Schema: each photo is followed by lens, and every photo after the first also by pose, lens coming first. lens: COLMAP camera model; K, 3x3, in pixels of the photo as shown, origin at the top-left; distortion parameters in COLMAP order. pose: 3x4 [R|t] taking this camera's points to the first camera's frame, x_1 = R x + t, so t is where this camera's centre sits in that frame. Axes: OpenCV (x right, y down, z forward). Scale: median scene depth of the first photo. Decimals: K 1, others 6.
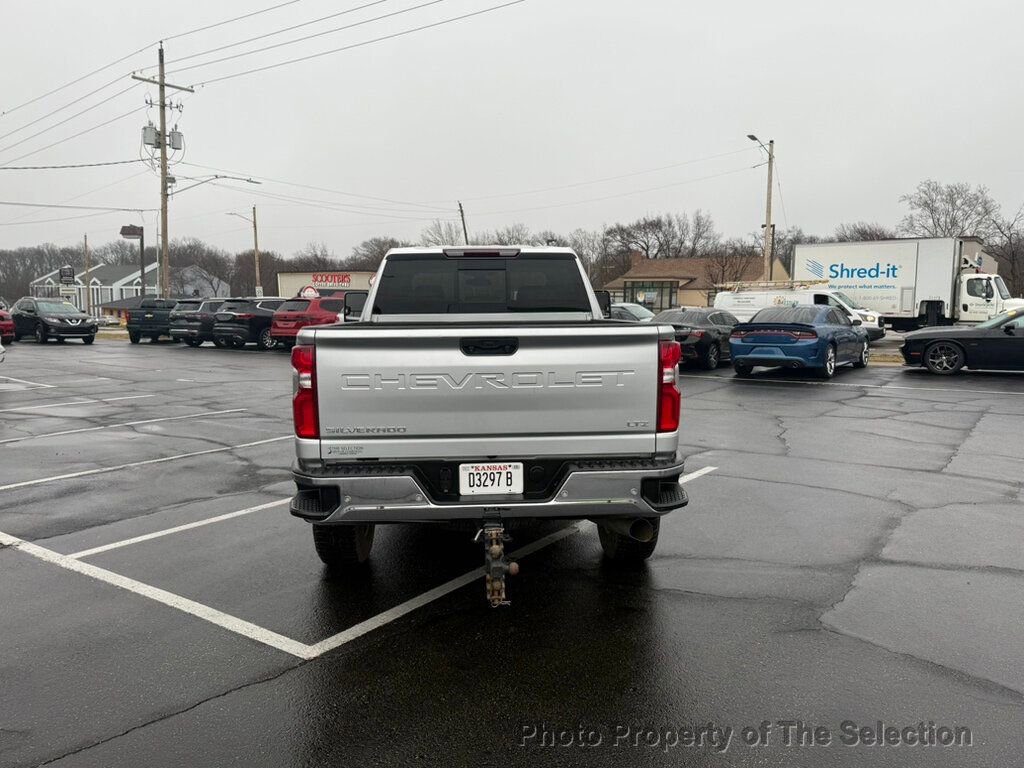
lens RADIAL K [[797.7, 0, 501.8], [0, 797.7, 382.8], [0, 0, 1]] dist [0.105058, -0.171170]
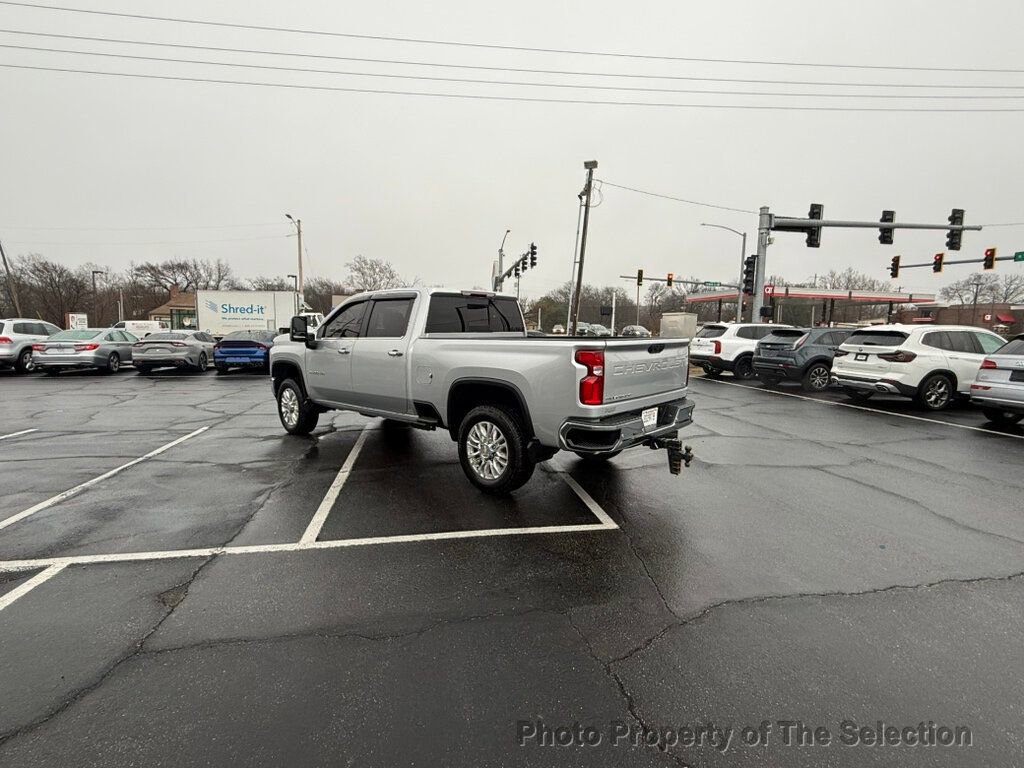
lens RADIAL K [[526.9, 0, 517.8], [0, 526.9, 384.3], [0, 0, 1]] dist [0.000361, 0.000087]
pose [[0.690757, -0.069005, 0.719786, -0.129299], [0.063575, 0.997377, 0.034607, -0.002700], [-0.720286, 0.021855, 0.693332, 0.038501]]
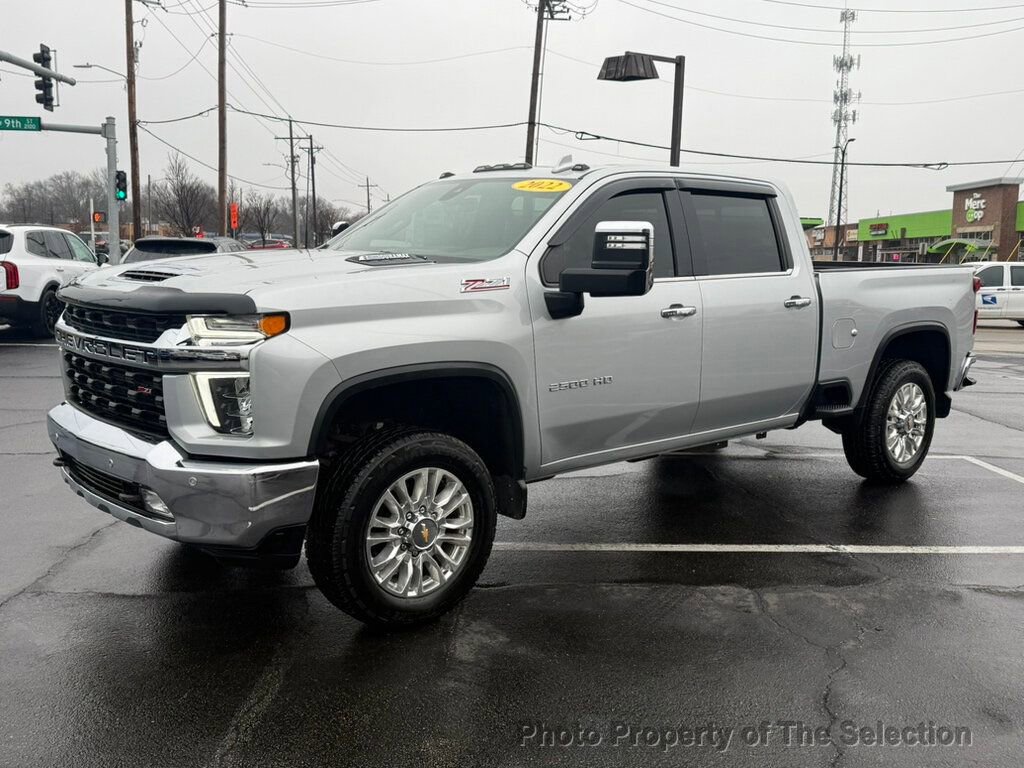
lens RADIAL K [[996.7, 0, 498.4], [0, 996.7, 382.0], [0, 0, 1]] dist [0.109654, -0.189178]
pose [[-0.649128, -0.109171, 0.752804, -0.134195], [0.062318, 0.978689, 0.195665, -0.033916], [-0.758122, 0.173925, -0.628491, 0.344668]]
